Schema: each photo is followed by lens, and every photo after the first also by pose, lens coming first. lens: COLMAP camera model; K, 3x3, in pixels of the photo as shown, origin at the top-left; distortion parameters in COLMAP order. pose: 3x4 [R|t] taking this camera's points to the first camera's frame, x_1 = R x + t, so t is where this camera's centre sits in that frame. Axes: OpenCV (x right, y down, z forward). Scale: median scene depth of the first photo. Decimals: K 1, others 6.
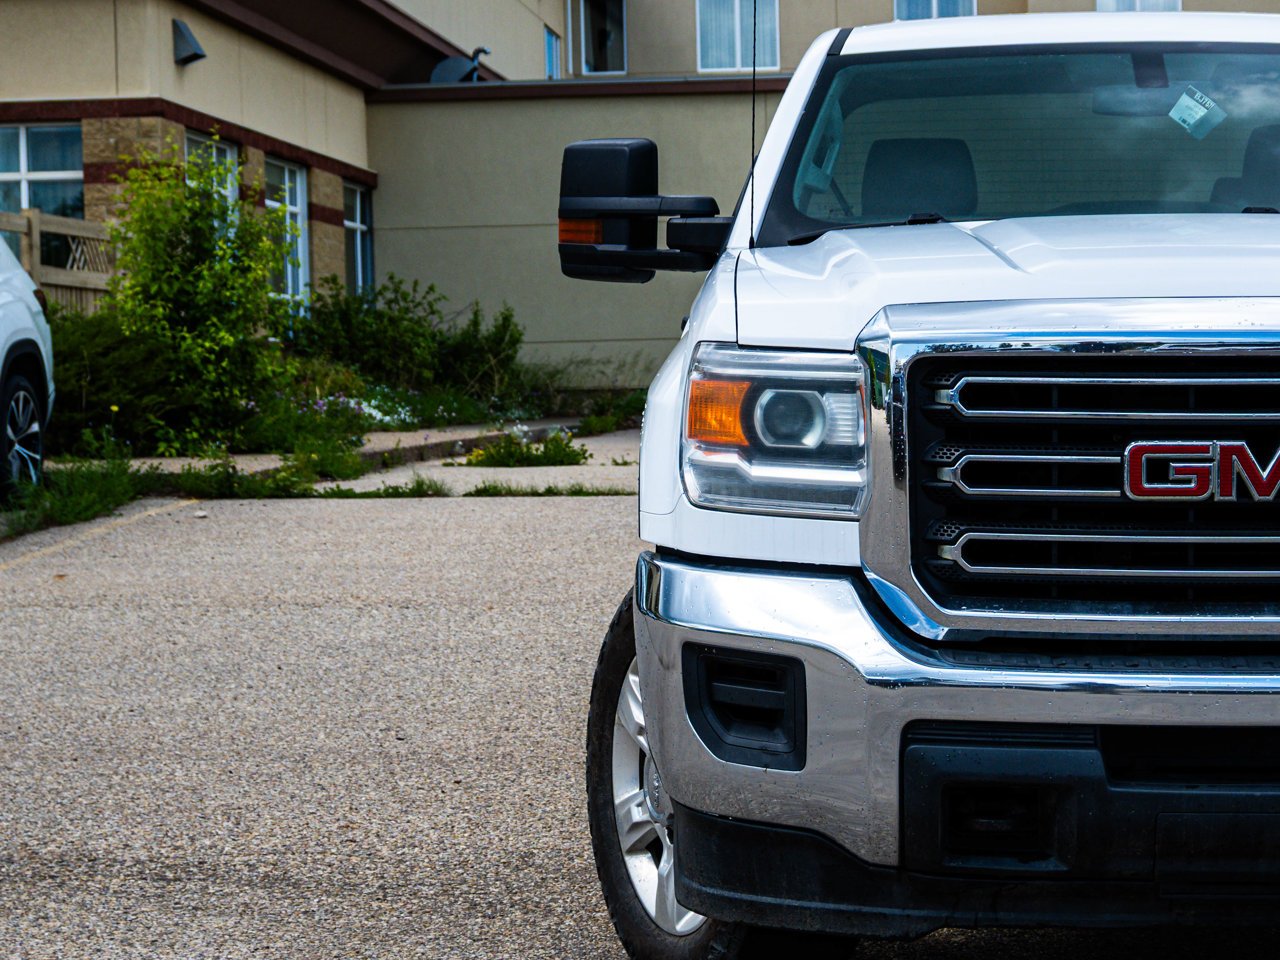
lens RADIAL K [[2760.0, 0, 640.0], [0, 2760.0, 480.0], [0, 0, 1]] dist [0.021812, -0.364527]
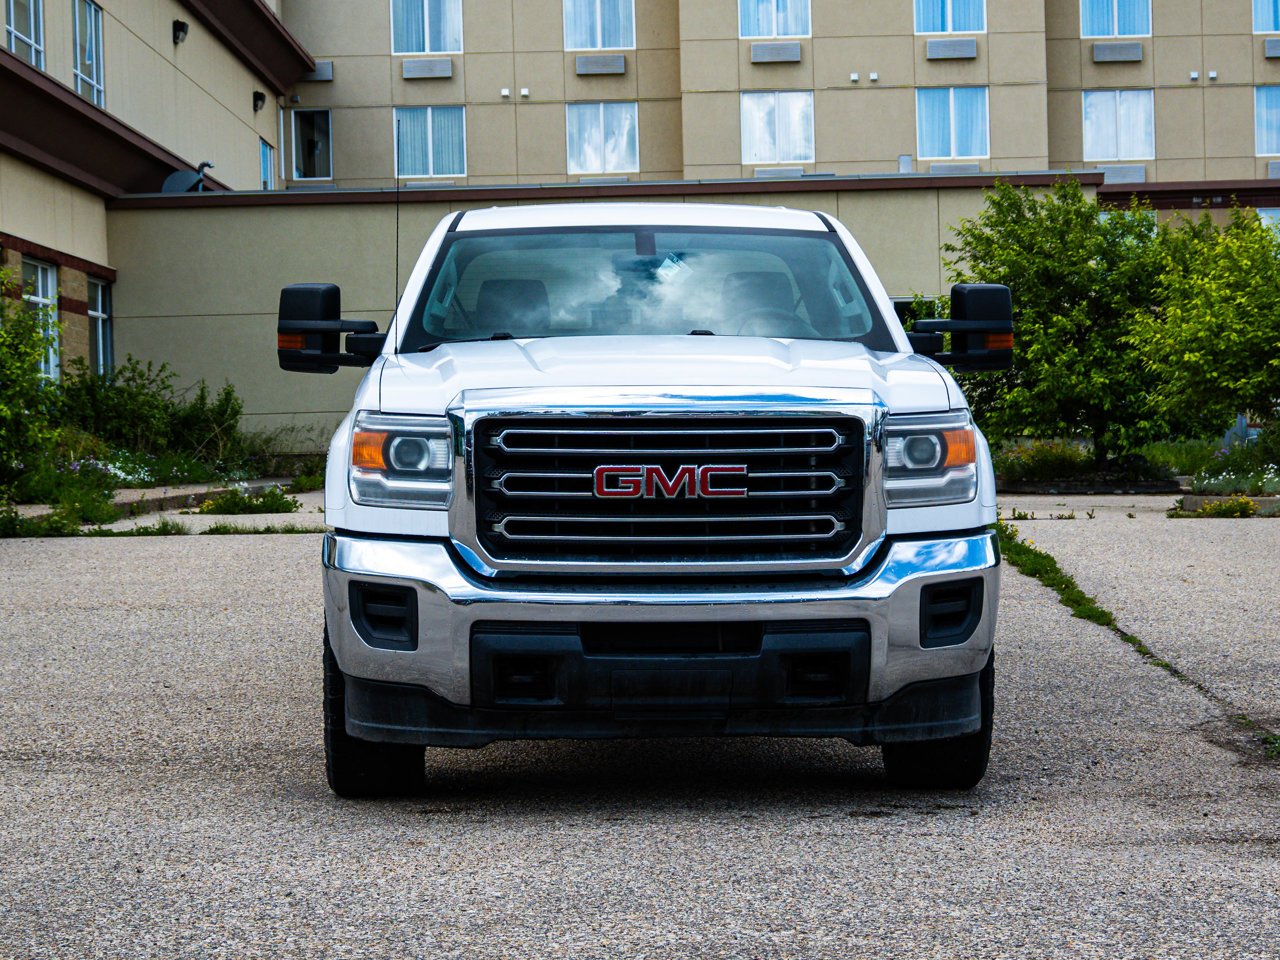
lens RADIAL K [[2768.8, 0, 641.1], [0, 2768.8, 500.9], [0, 0, 1]] dist [-0.038491, 0.307427]
pose [[0.994643, -0.004524, 0.103266, 0.006754], [0.006473, 0.999807, -0.018553, 0.015462], [-0.103162, 0.019122, 0.994481, -0.289691]]
